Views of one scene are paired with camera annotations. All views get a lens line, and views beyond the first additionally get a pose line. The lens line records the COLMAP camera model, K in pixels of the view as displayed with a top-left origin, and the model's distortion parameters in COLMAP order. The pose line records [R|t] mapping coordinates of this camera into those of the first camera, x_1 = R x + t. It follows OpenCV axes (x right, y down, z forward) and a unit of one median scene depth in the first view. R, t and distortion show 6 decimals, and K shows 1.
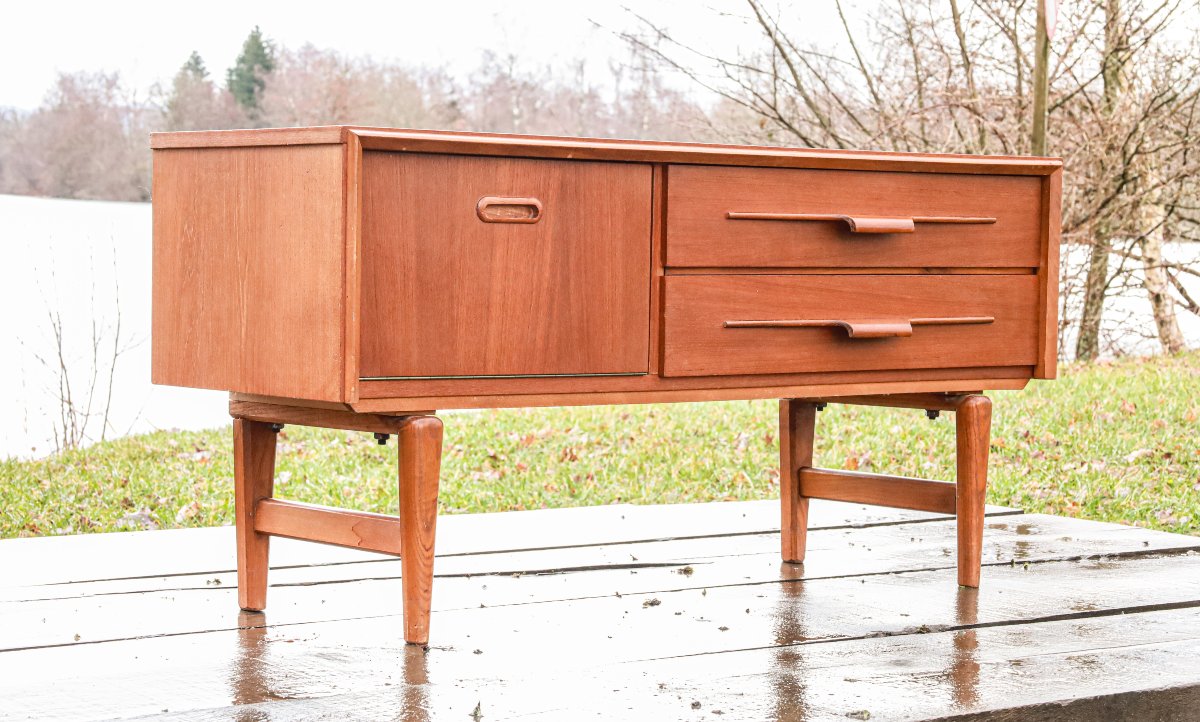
lens RADIAL K [[2954.7, 0, 600.6], [0, 2954.7, 361.4], [0, 0, 1]] dist [0.042311, 0.000000]
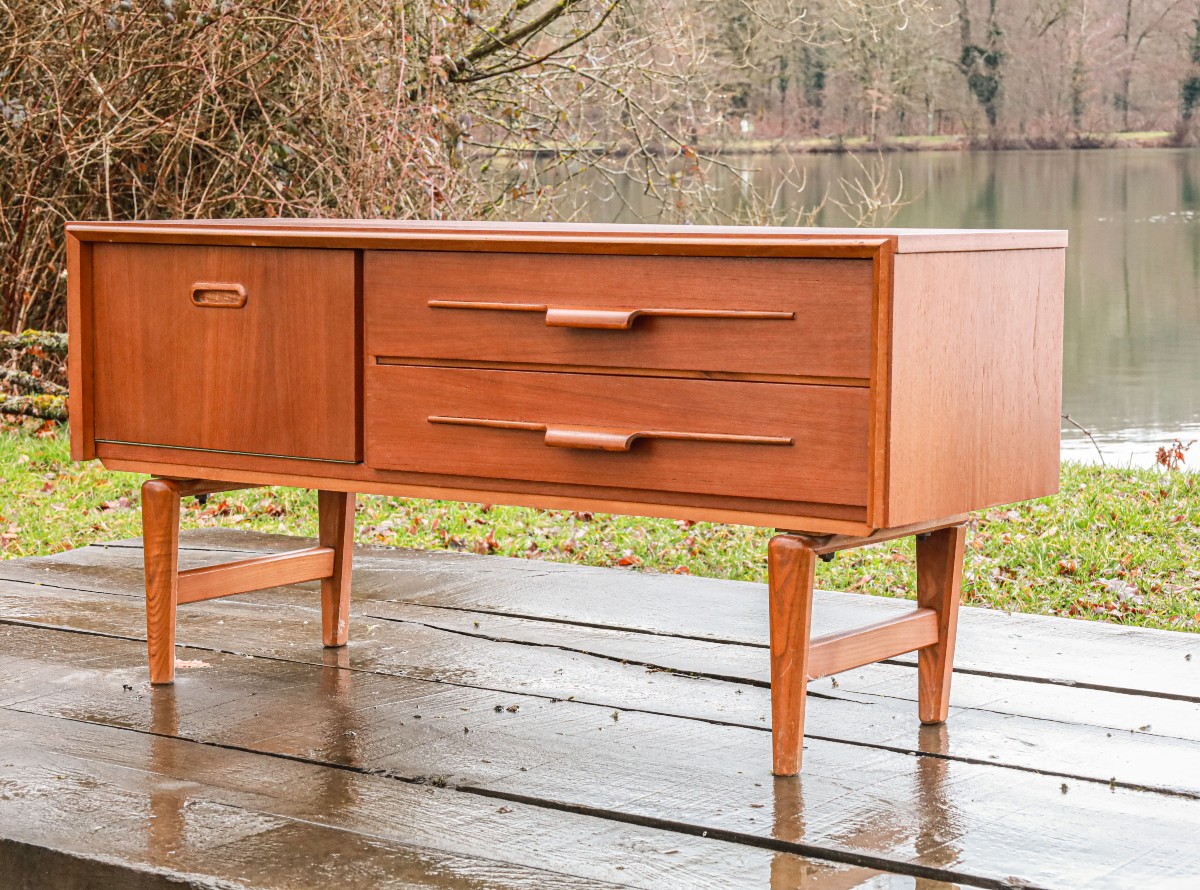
lens RADIAL K [[2784.3, 0, 601.1], [0, 2784.3, 445.9], [0, 0, 1]] dist [-0.216167, 0.000000]
pose [[0.238815, 0.083805, -0.967442, 0.779516], [-0.037528, 0.996321, 0.077043, -0.063746], [0.970340, 0.017907, 0.241082, 0.723296]]
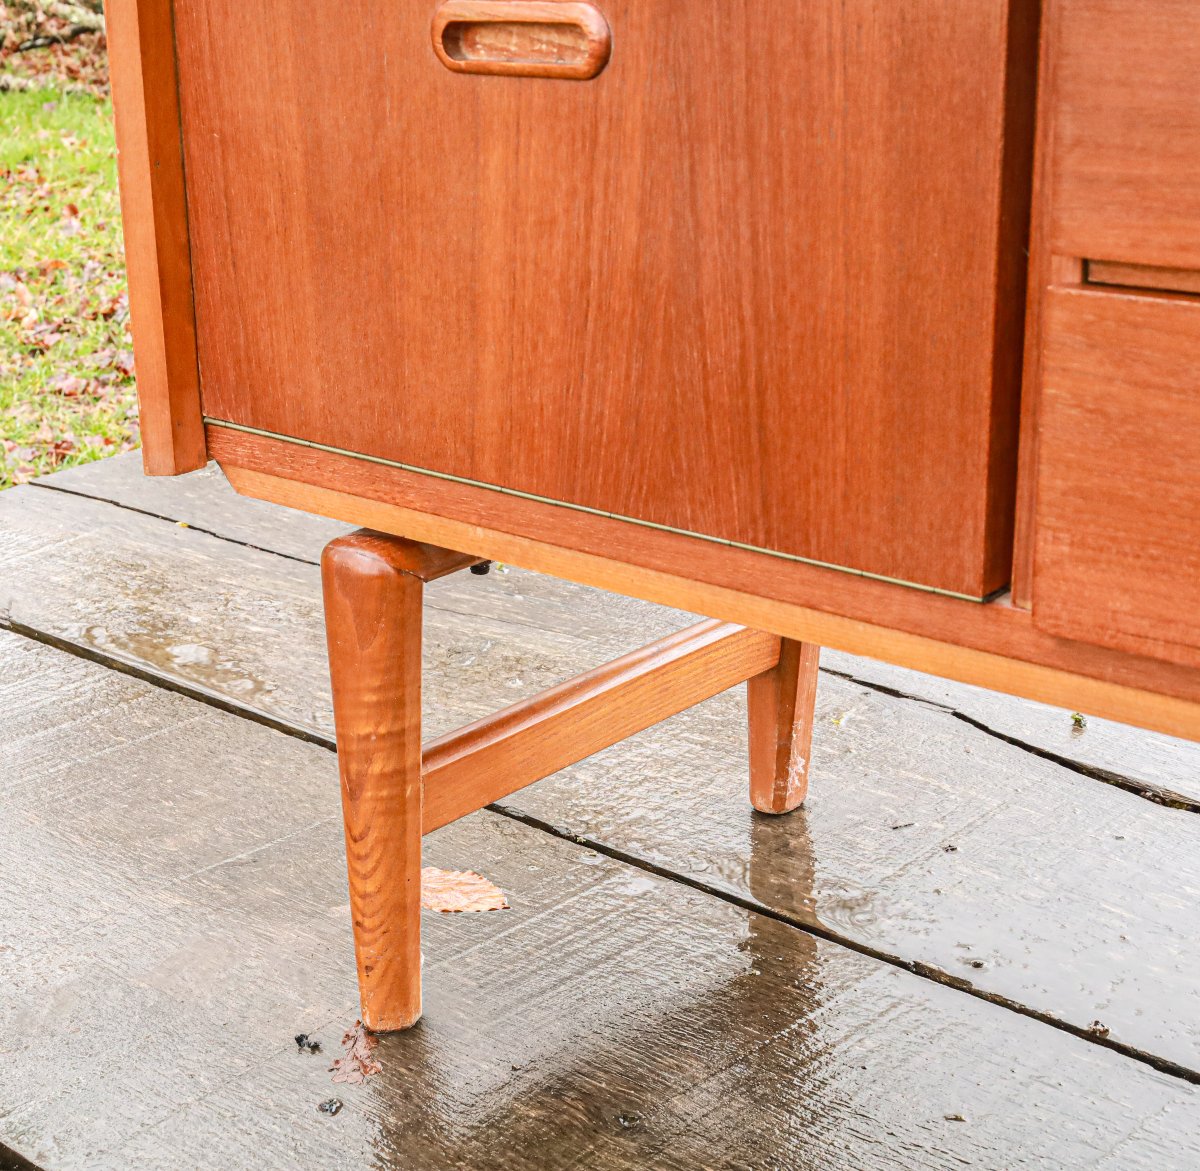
lens RADIAL K [[2084.3, 0, 594.3], [0, 2084.3, 574.8], [0, 0, 1]] dist [-0.125490, 0.000000]
pose [[0.154291, 0.293009, -0.943578, 0.175352], [-0.018031, 0.955690, 0.293822, -0.050269], [0.987861, -0.028320, 0.152737, 0.784076]]
